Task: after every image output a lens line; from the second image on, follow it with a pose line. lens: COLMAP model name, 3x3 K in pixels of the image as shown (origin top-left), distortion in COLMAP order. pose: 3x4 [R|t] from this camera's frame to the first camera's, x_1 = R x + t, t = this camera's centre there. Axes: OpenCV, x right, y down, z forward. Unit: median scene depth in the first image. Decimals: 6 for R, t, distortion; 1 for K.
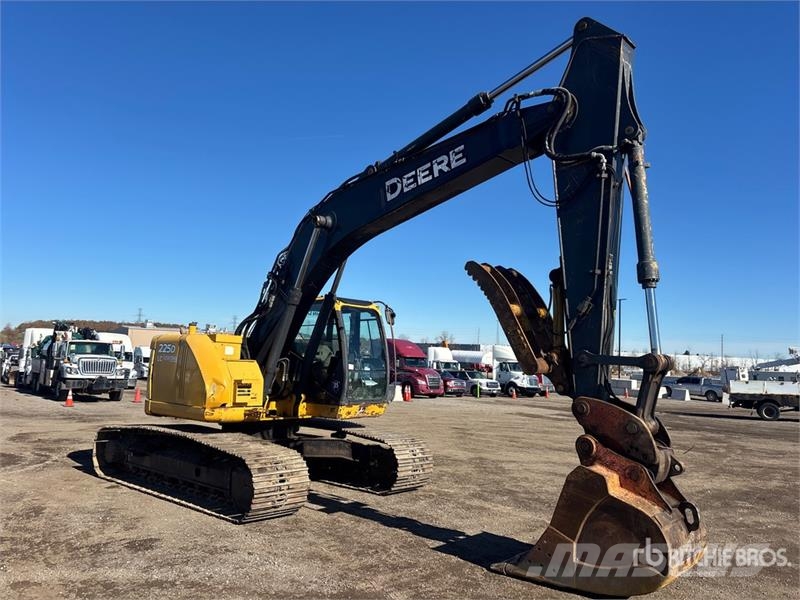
lens RADIAL K [[600.1, 0, 402.7], [0, 600.1, 297.6], [0, 0, 1]] dist [0.049984, -0.060321]
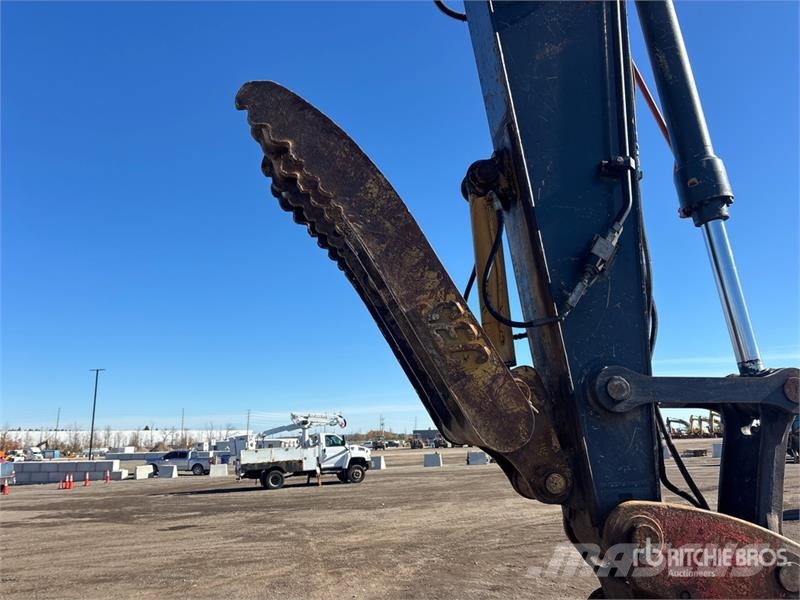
lens RADIAL K [[600.1, 0, 393.8], [0, 600.1, 297.3], [0, 0, 1]] dist [0.049984, -0.060321]
pose [[0.681026, 0.107332, 0.724351, -0.034776], [-0.016632, 0.991211, -0.131238, 0.059515], [-0.732071, 0.077329, 0.676825, 0.526938]]
